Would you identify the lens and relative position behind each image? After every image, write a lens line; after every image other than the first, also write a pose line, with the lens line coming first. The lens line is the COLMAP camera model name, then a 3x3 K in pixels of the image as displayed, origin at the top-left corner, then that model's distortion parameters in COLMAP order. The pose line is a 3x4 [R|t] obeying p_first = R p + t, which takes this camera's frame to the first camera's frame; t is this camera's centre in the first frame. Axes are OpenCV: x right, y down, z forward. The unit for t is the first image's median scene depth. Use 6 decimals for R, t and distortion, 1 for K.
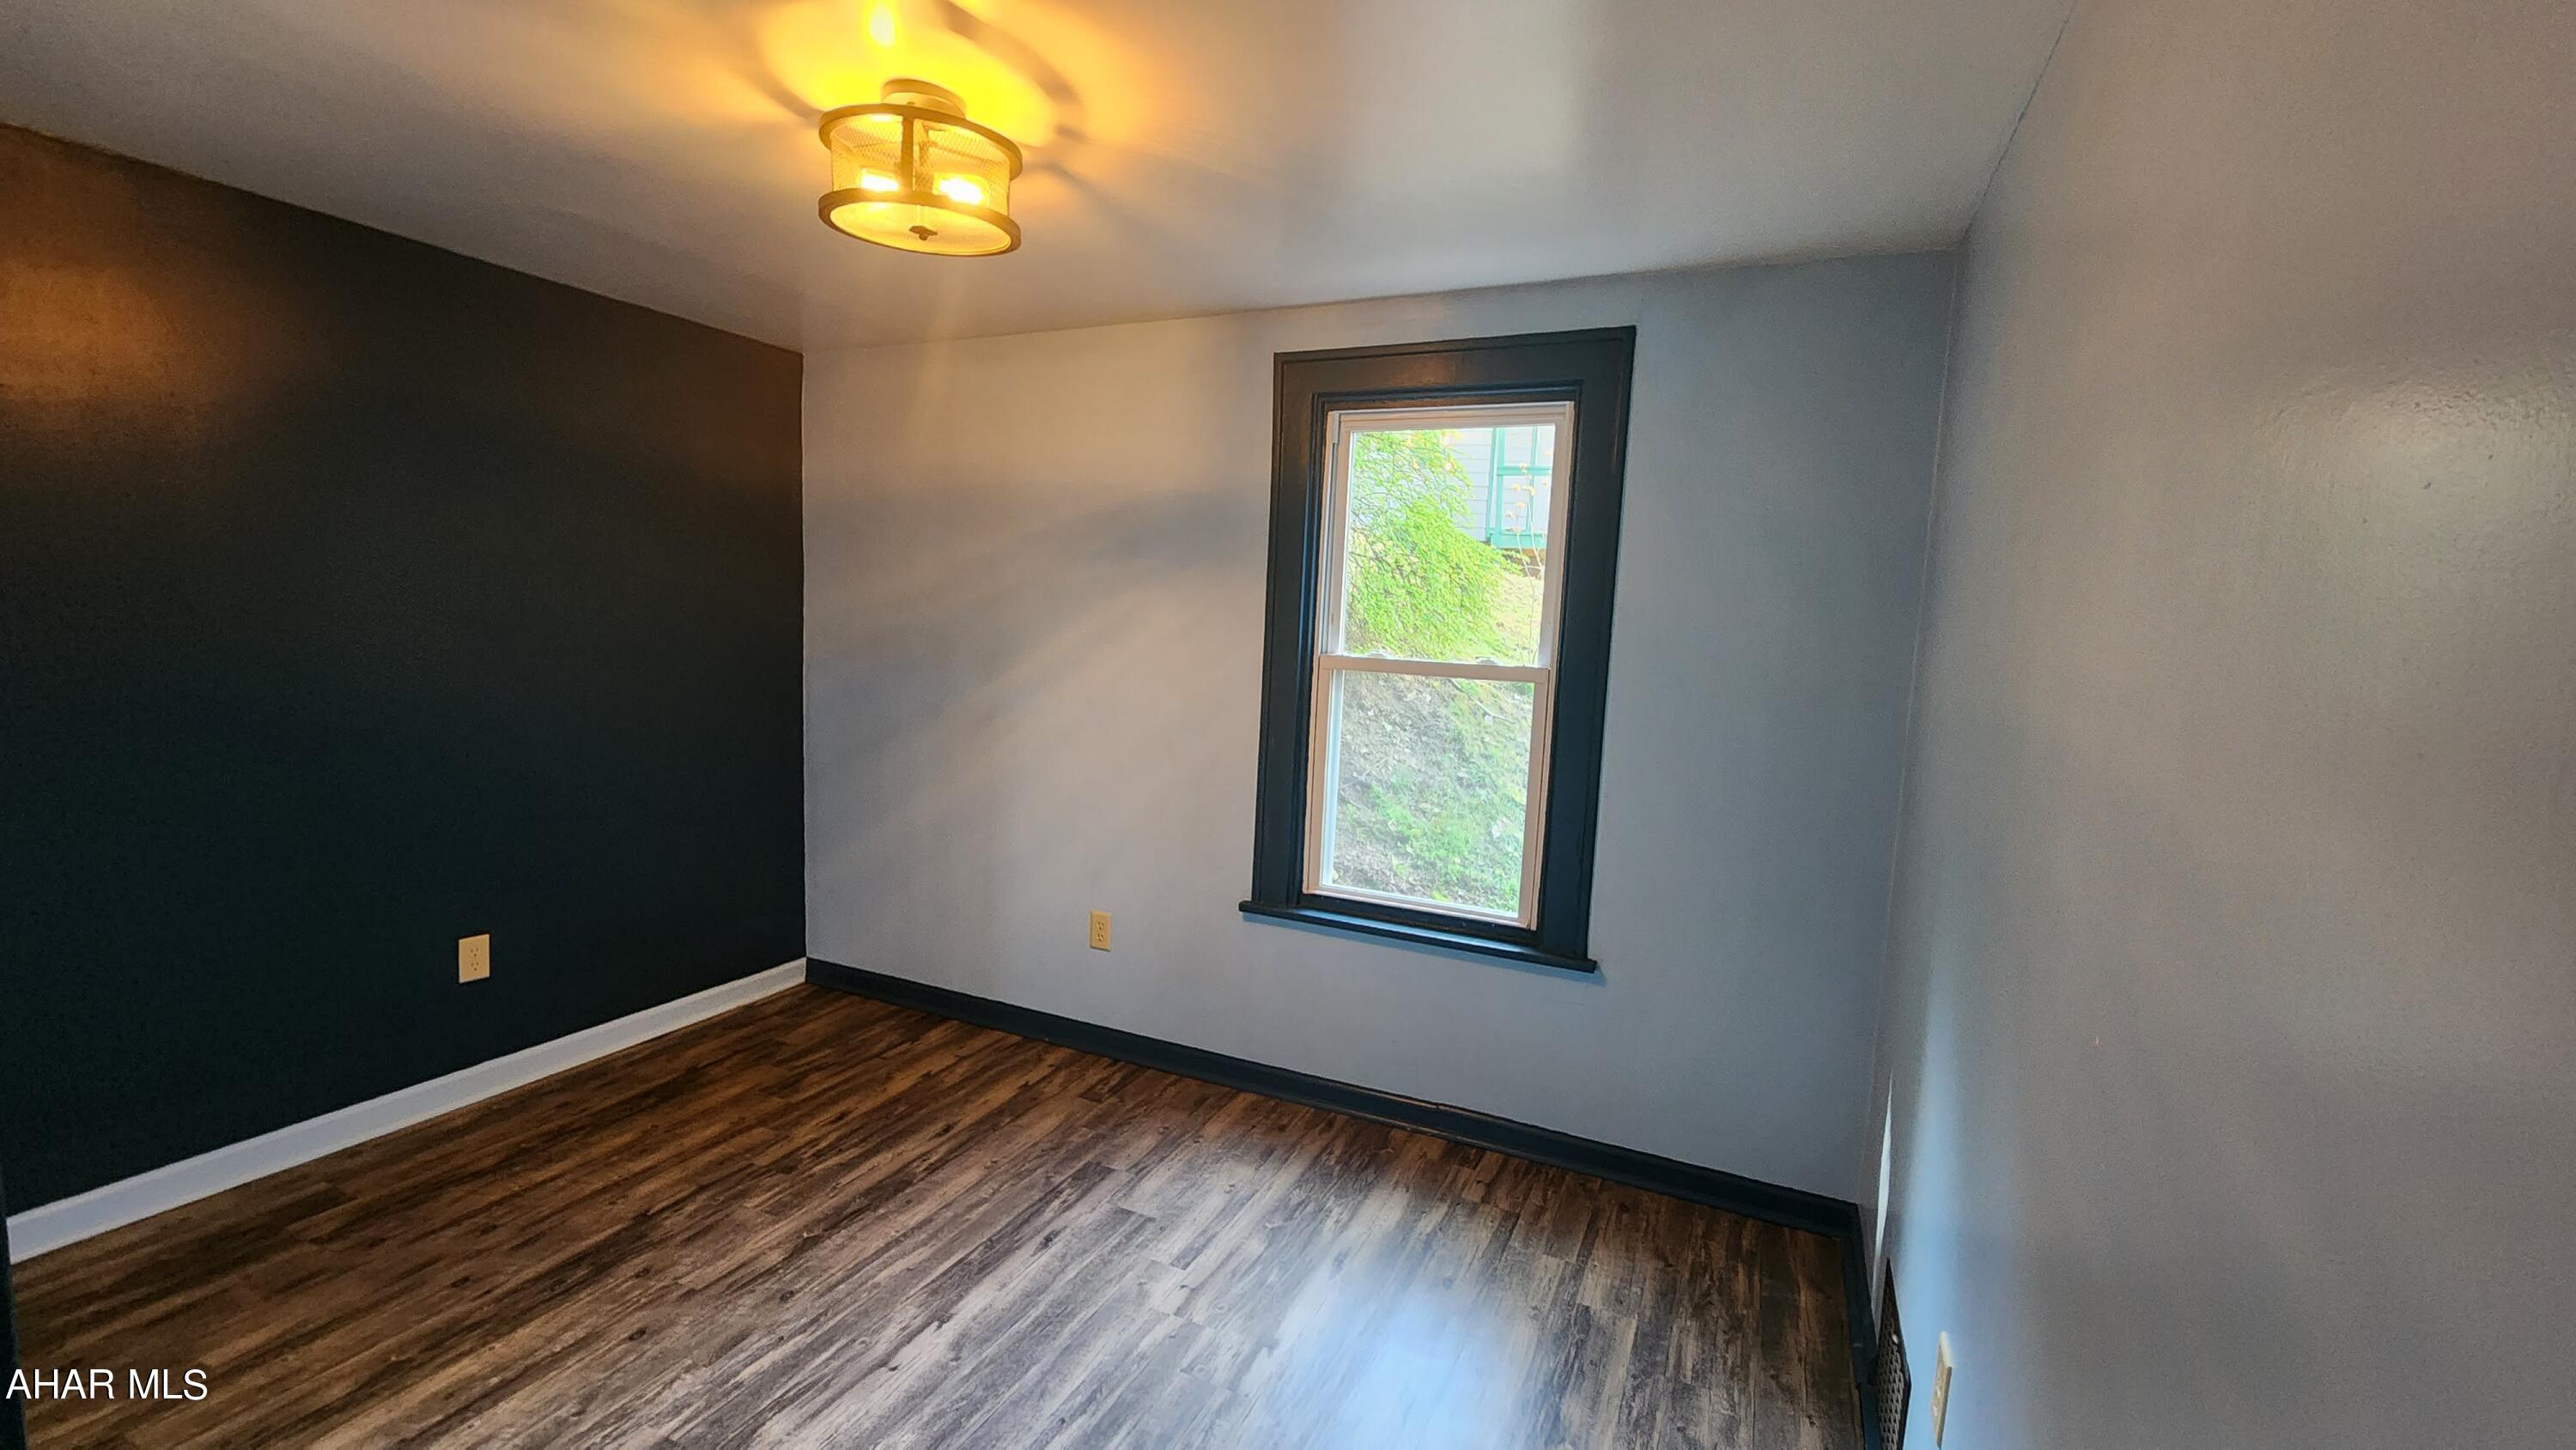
lens RADIAL K [[1064.0, 0, 1285.8], [0, 1064.0, 729.4], [0, 0, 1]] dist [0.000691, -0.000568]
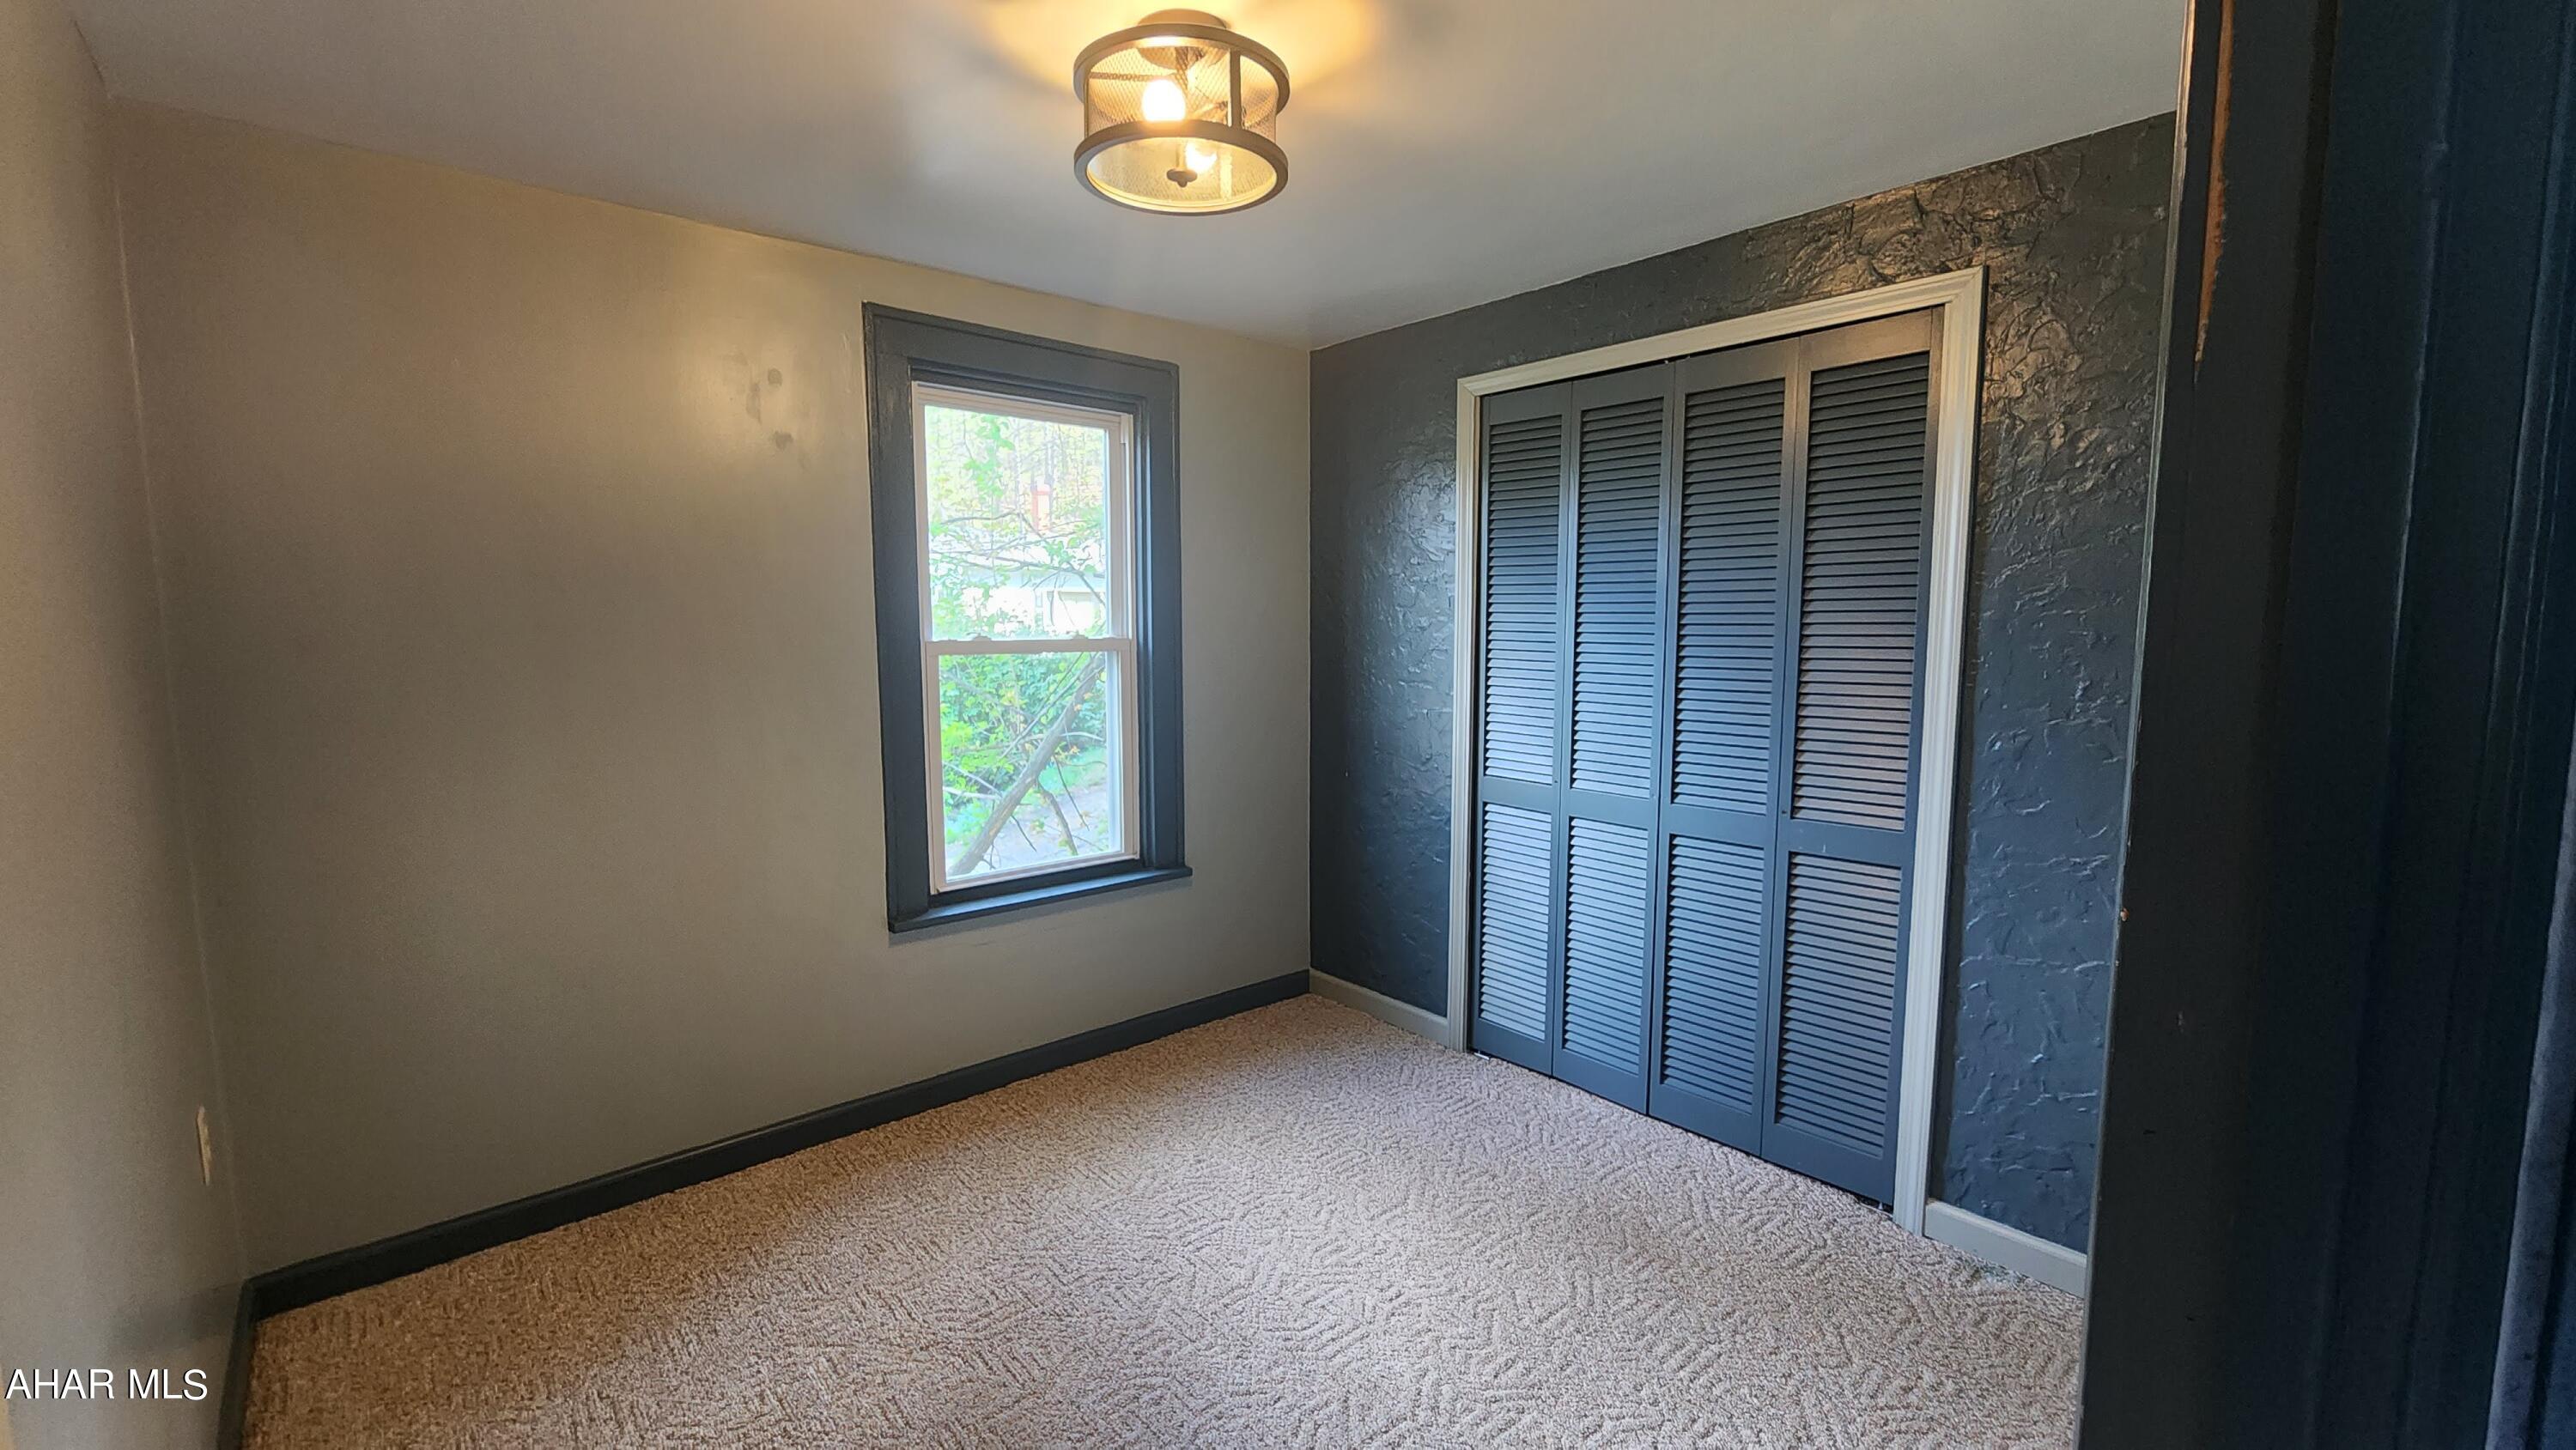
lens RADIAL K [[1064.0, 0, 1285.8], [0, 1064.0, 729.4], [0, 0, 1]] dist [0.000691, -0.000568]
pose [[0.390266, -0.130190, 0.911451, -0.728924], [0.104479, 0.989820, 0.096648, -0.050027], [-0.914755, 0.057509, 0.399895, 0.344979]]
